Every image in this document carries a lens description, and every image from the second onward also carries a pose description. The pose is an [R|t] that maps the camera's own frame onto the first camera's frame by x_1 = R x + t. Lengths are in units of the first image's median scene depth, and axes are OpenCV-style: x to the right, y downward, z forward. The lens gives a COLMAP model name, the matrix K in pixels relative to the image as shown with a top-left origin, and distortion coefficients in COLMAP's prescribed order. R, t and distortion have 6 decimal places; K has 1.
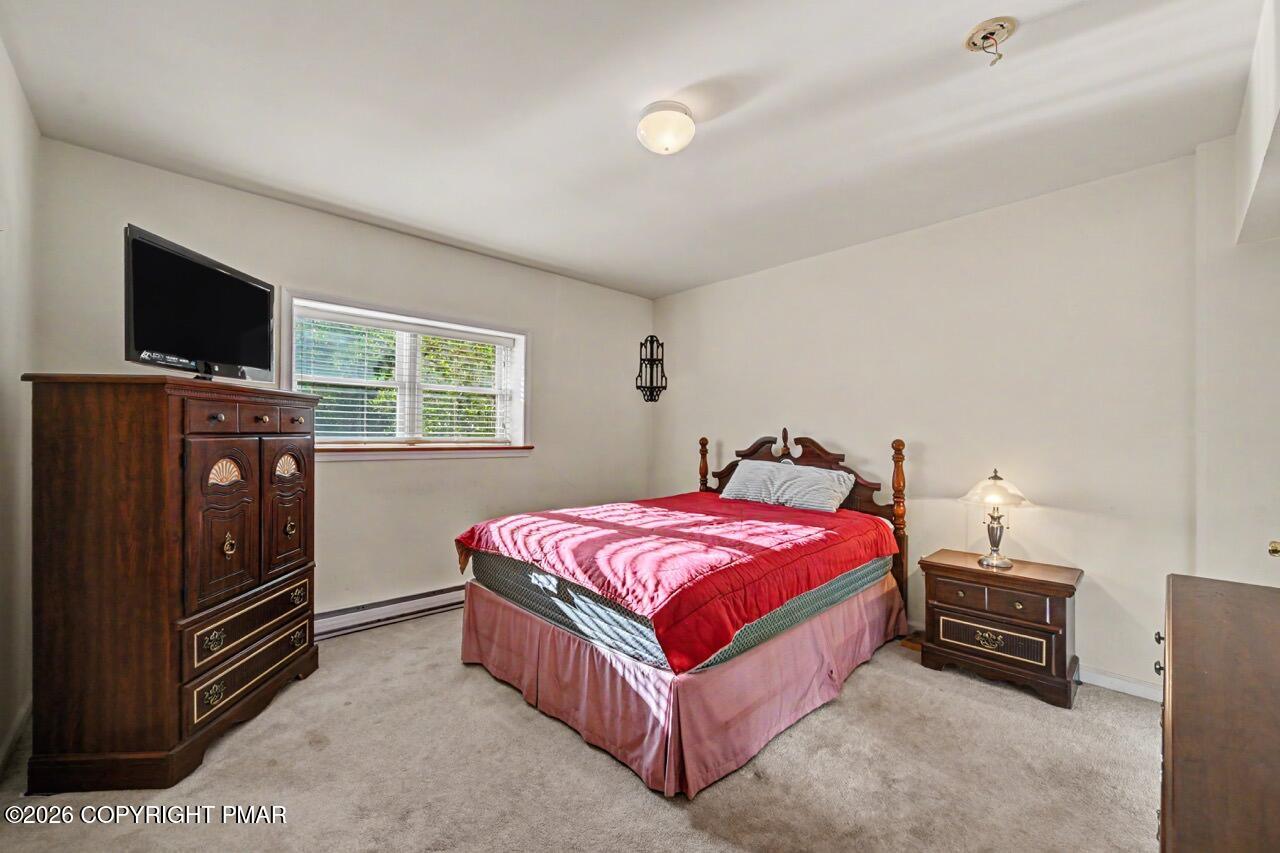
lens RADIAL K [[506.7, 0, 652.7], [0, 506.7, 433.7], [0, 0, 1]] dist [0.000522, -0.000484]
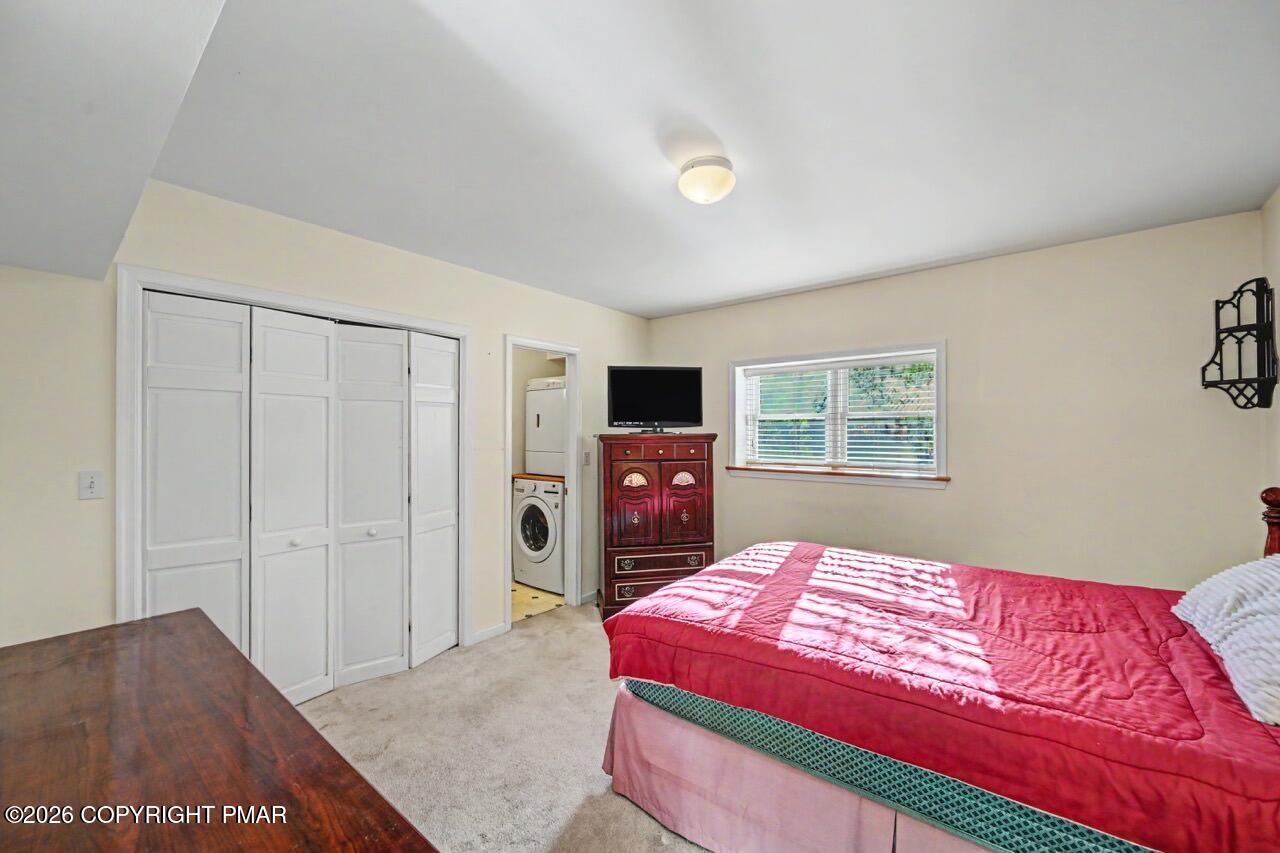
lens RADIAL K [[506.7, 0, 642.9], [0, 506.7, 430.1], [0, 0, 1]] dist [0.000522, -0.000484]
pose [[0.110697, -0.015662, -0.993731, 0.606802], [0.002874, 0.999877, -0.015439, -0.047061], [0.993850, -0.001147, 0.110728, 0.450561]]
